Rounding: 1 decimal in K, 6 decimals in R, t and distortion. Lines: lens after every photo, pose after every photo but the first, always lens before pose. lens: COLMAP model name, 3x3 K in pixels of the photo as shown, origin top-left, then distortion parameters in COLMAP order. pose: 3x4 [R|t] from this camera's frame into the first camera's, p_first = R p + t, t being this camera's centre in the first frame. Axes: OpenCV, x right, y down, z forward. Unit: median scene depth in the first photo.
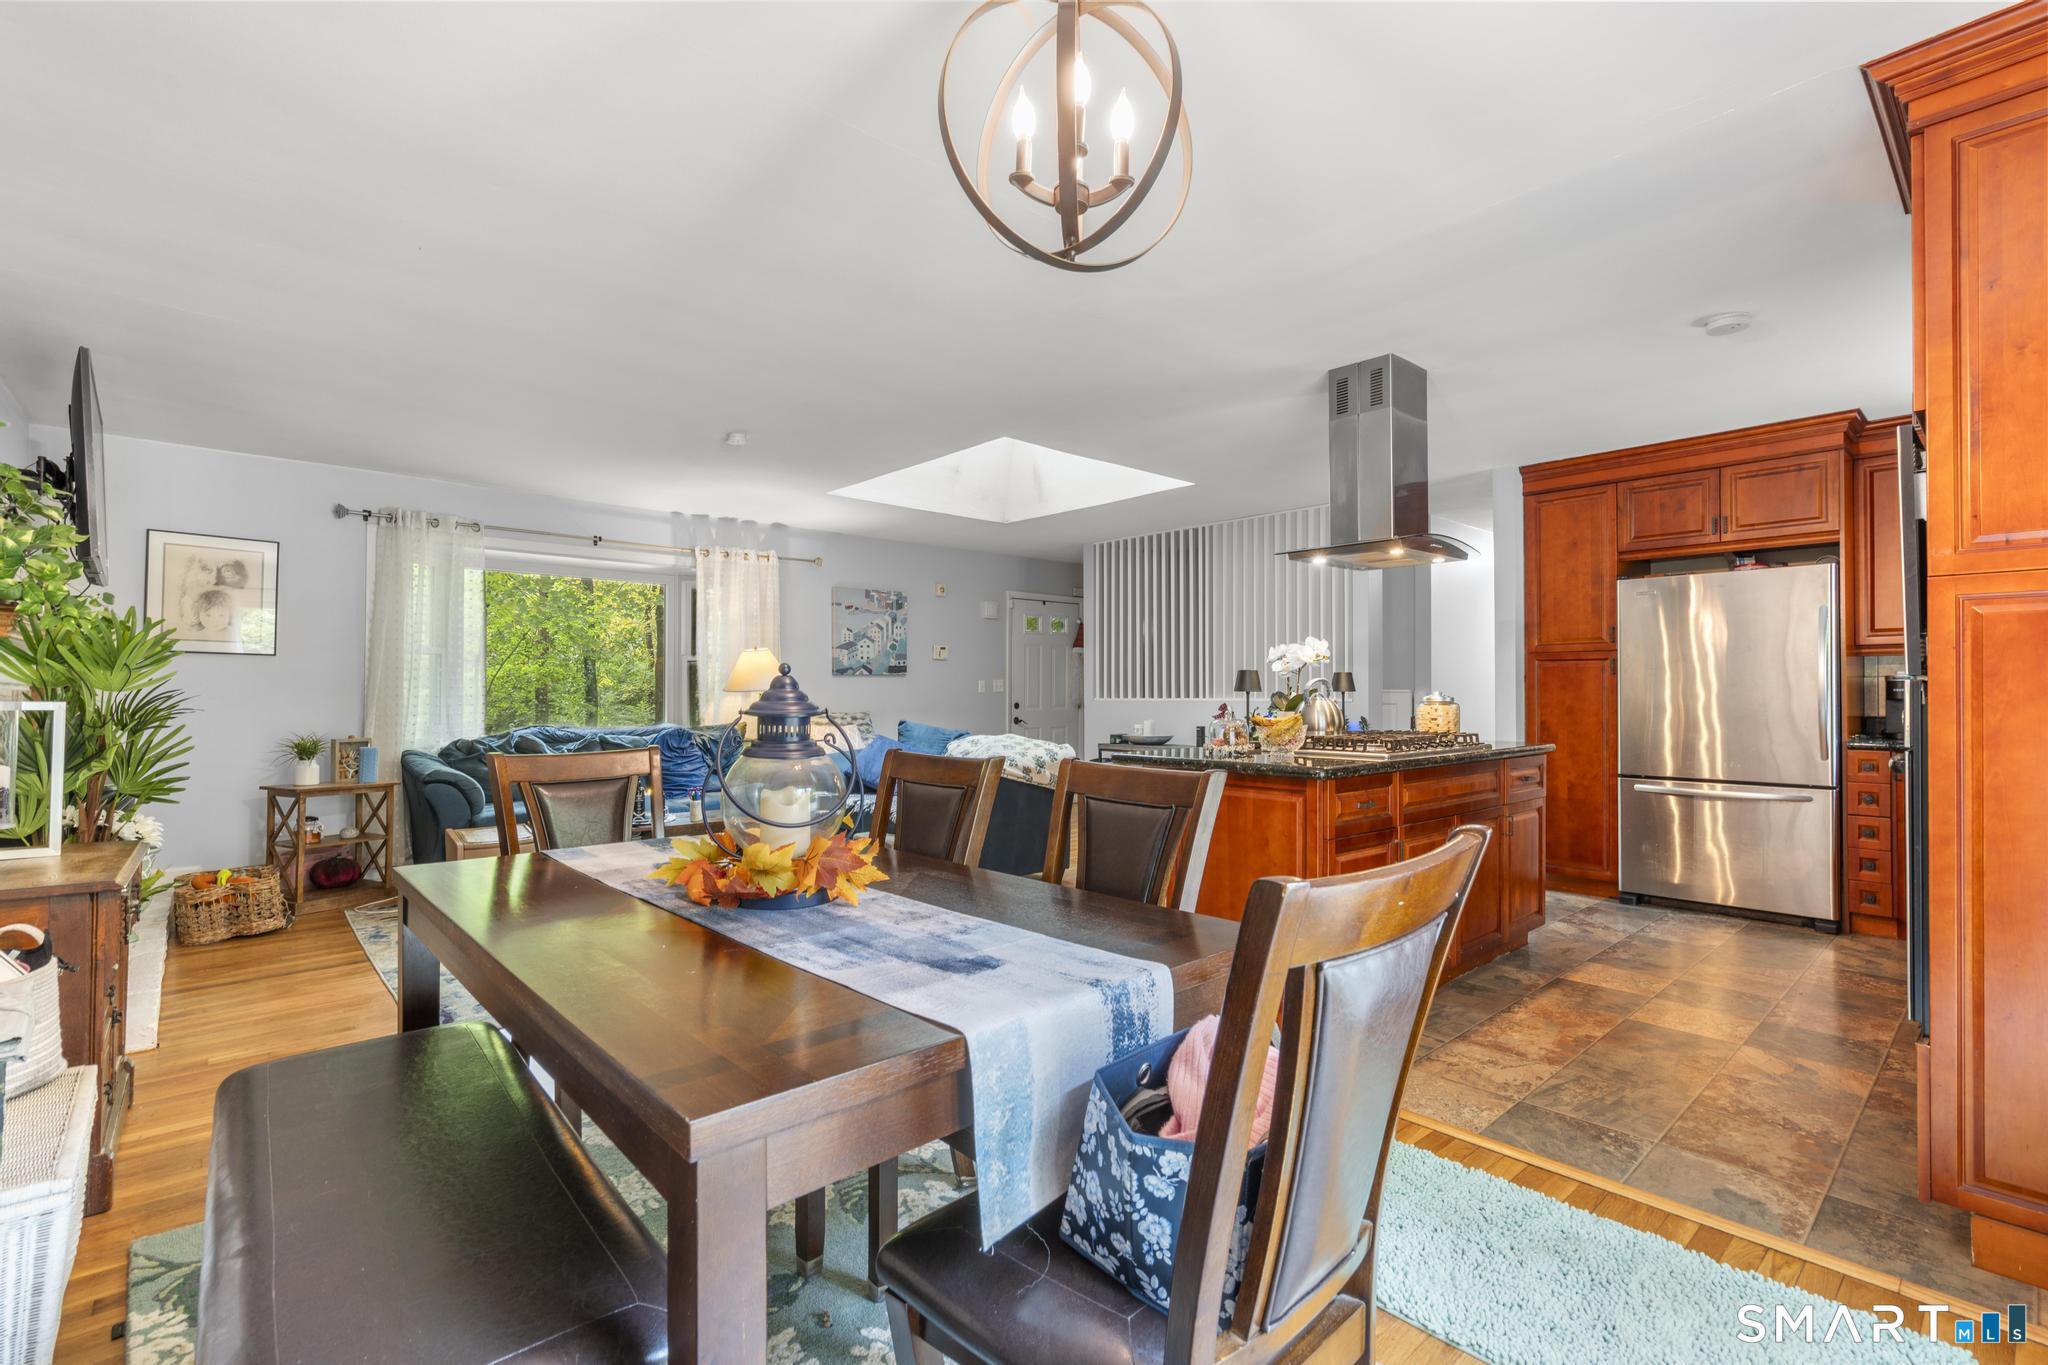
lens RADIAL K [[921.5, 0, 1029.1], [0, 921.5, 681.5], [0, 0, 1]] dist [-0.007068, 0.003269]
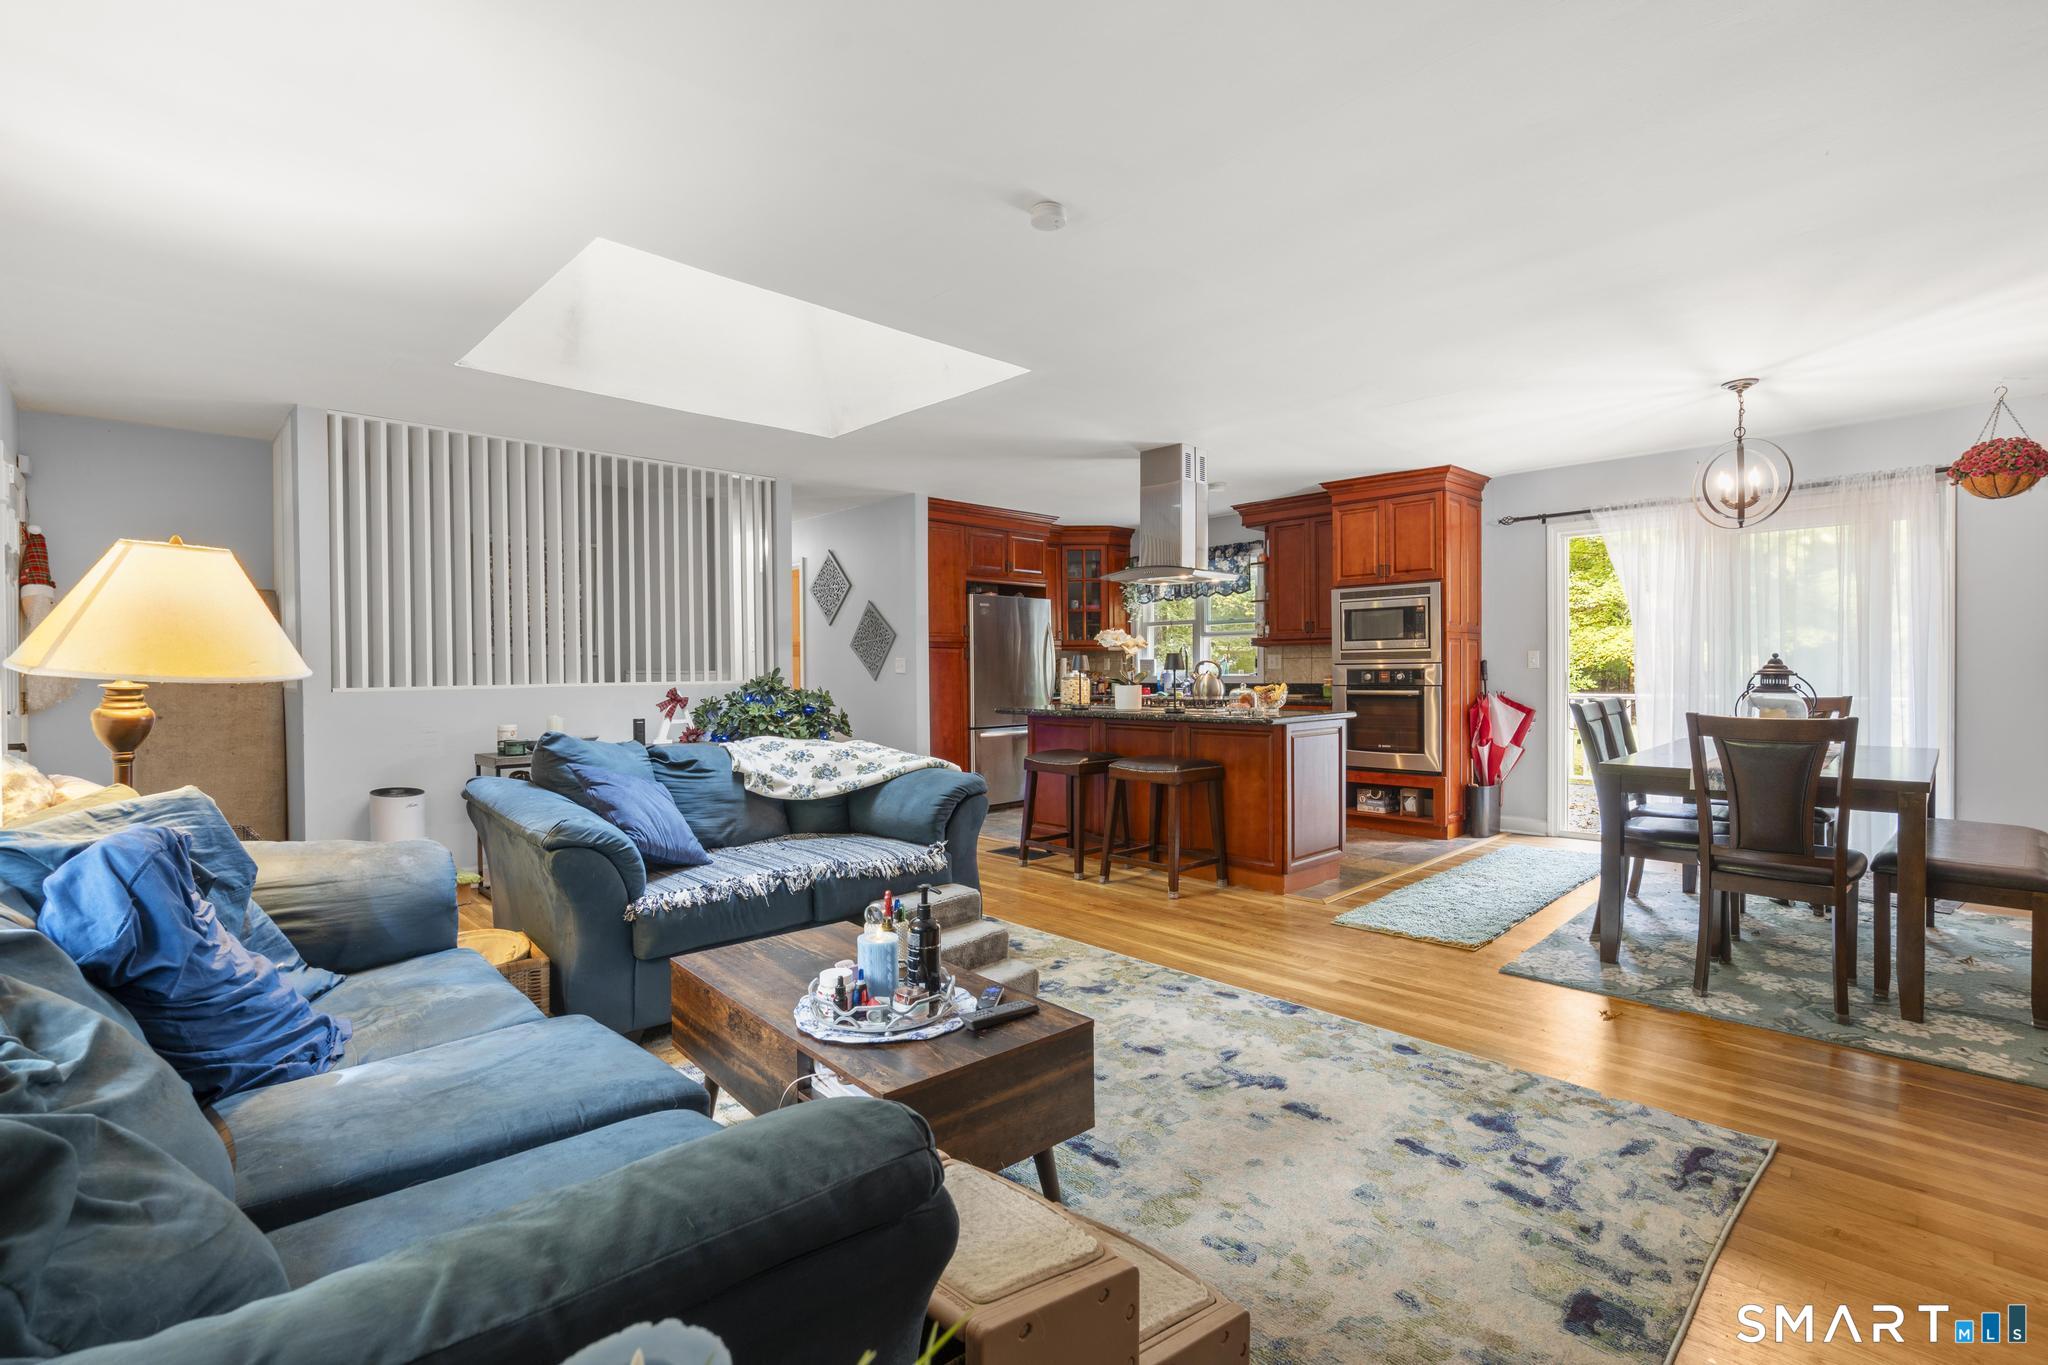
lens RADIAL K [[921.5, 0, 1025.4], [0, 921.5, 686.1], [0, 0, 1]] dist [-0.007068, 0.003269]
pose [[-0.033650, -0.018493, 0.999263, -0.798693], [-0.002472, 0.999827, 0.018421, 0.007520], [-0.999431, -0.001851, -0.033690, 0.943707]]
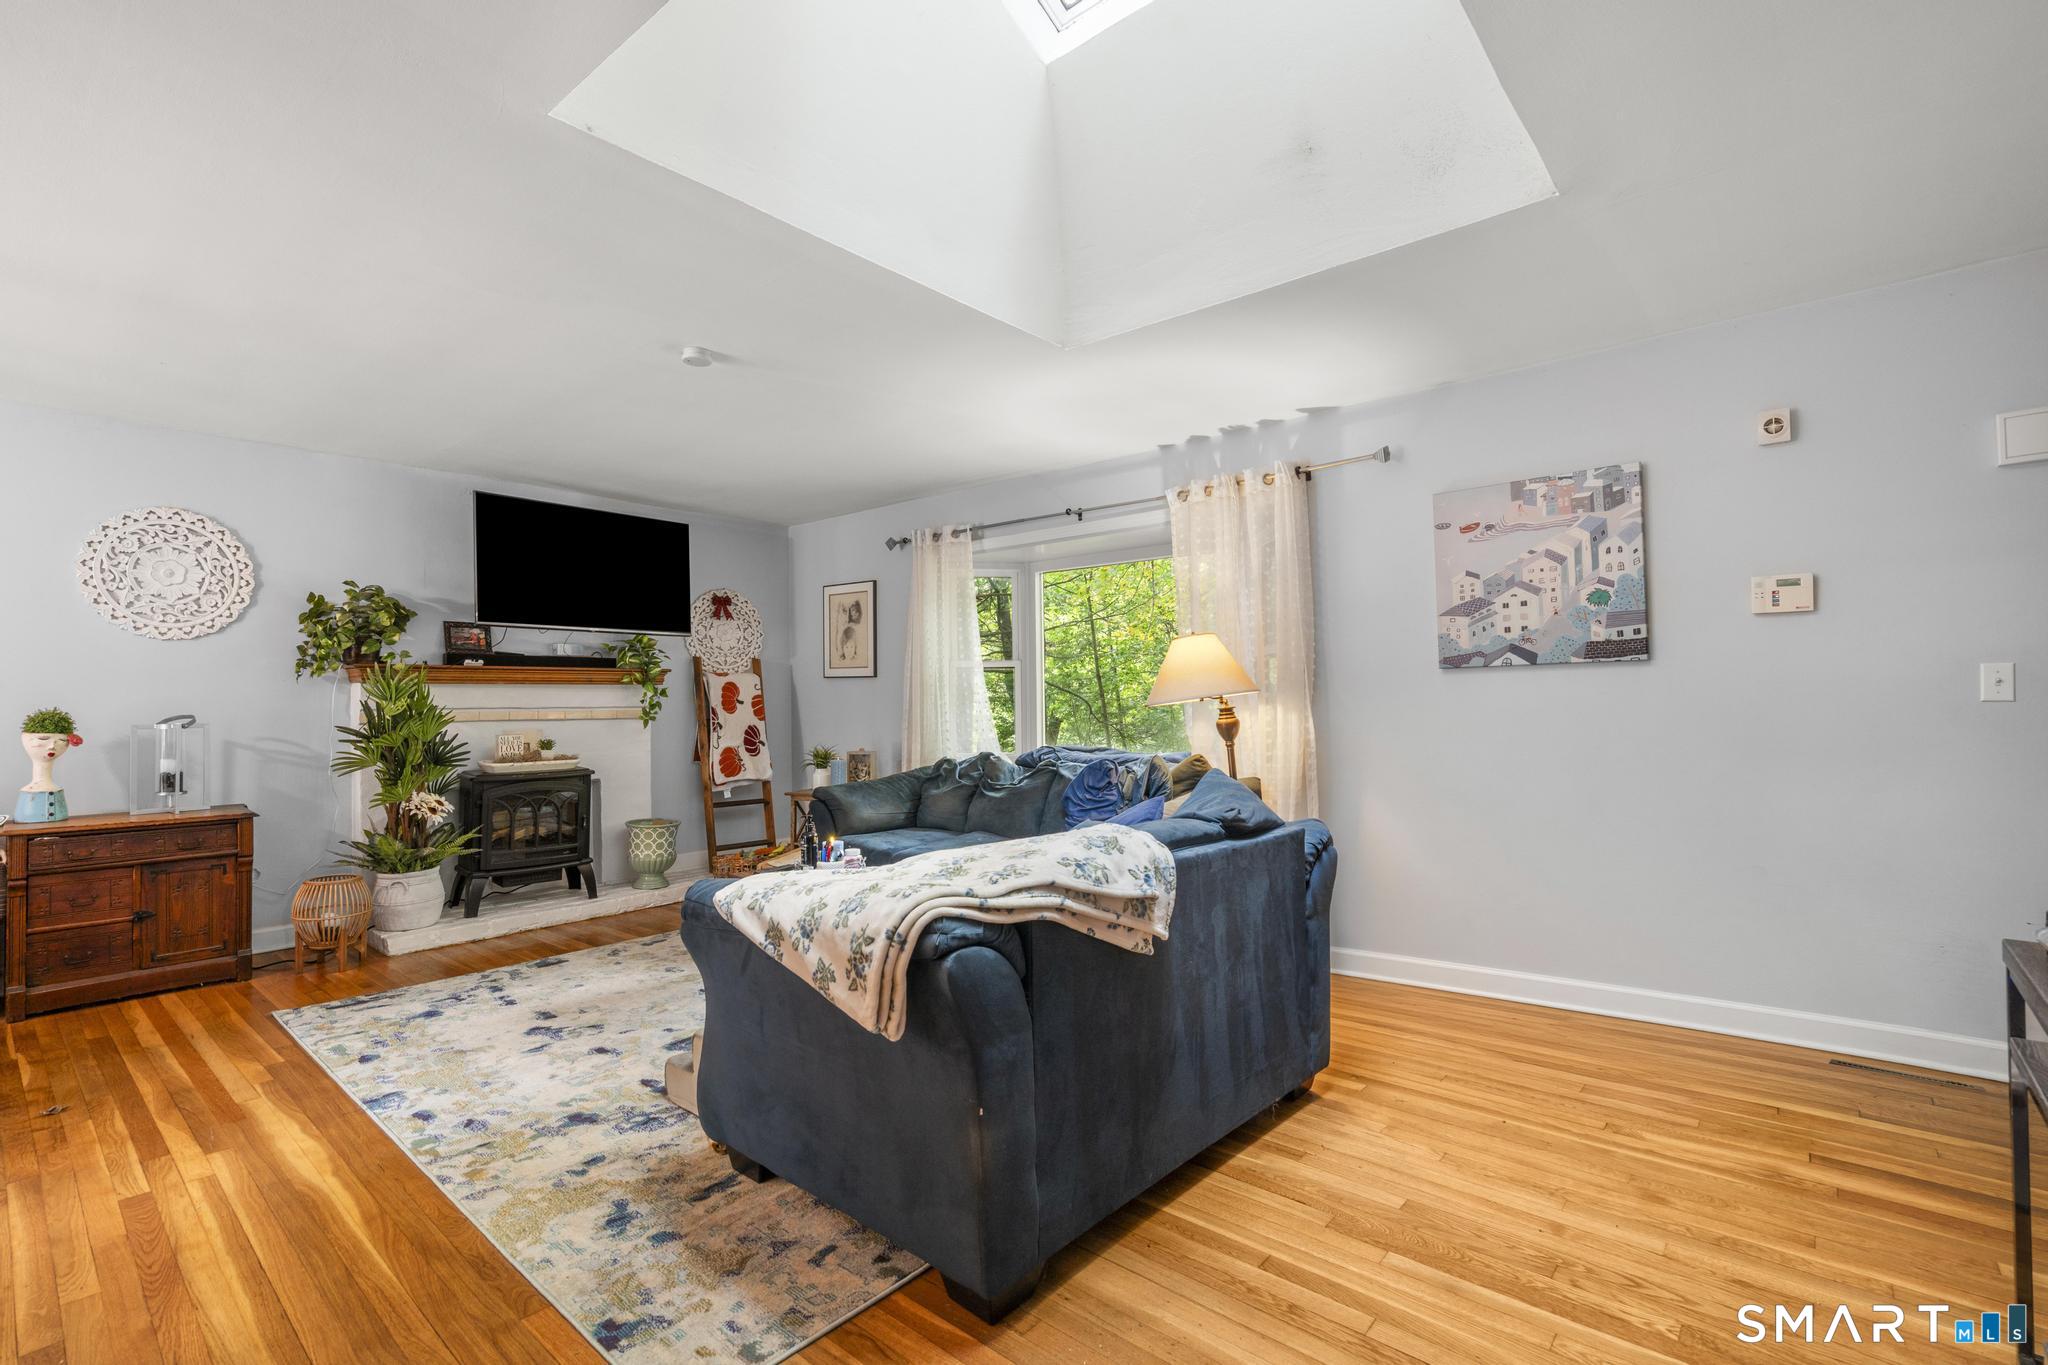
lens RADIAL K [[921.5, 0, 1026.2], [0, 921.5, 684.0], [0, 0, 1]] dist [-0.007068, 0.003269]
pose [[0.125121, -0.020723, -0.991925, 0.375998], [0.023392, 0.999566, -0.017932, 0.006336], [0.991866, -0.020960, 0.125551, 1.058569]]
